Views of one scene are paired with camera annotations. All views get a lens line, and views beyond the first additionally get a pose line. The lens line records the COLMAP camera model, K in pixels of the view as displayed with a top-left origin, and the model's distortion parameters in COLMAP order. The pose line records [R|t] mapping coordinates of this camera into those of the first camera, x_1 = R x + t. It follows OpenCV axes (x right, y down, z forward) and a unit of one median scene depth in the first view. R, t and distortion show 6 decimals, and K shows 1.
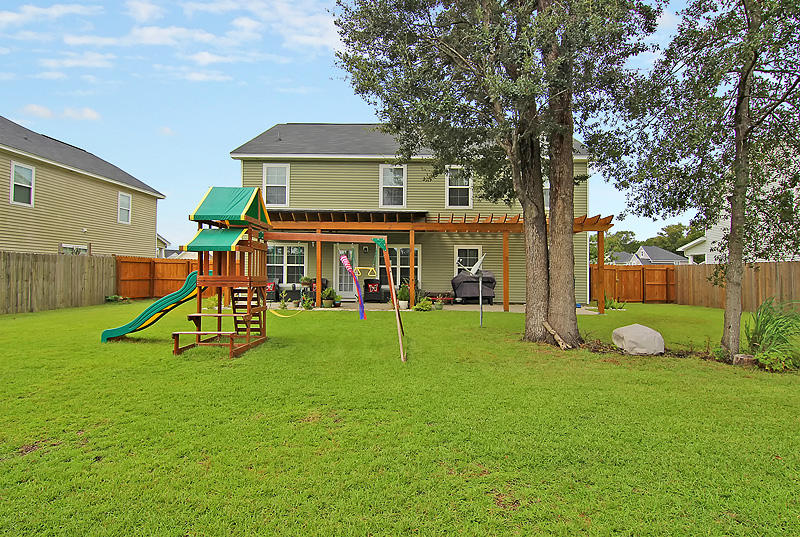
lens RADIAL K [[385.4, 0, 400.5], [0, 385.4, 274.2], [0, 0, 1]] dist [-0.017593, -0.000372]
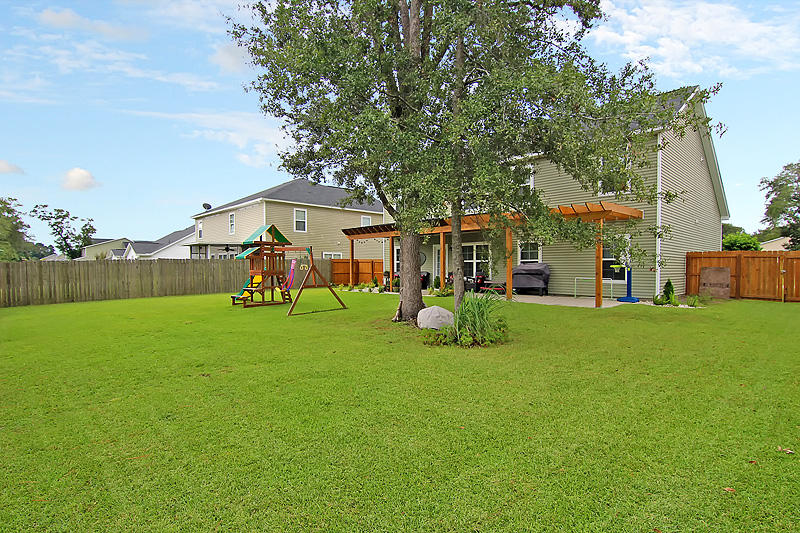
lens RADIAL K [[378.3, 0, 395.6], [0, 378.3, 269.0], [0, 0, 1]] dist [0.000785, -0.000366]
pose [[0.736023, -0.008976, -0.676897, 0.611210], [0.007816, 0.999958, -0.004761, 0.007310], [0.676911, -0.001787, 0.736063, -0.018079]]
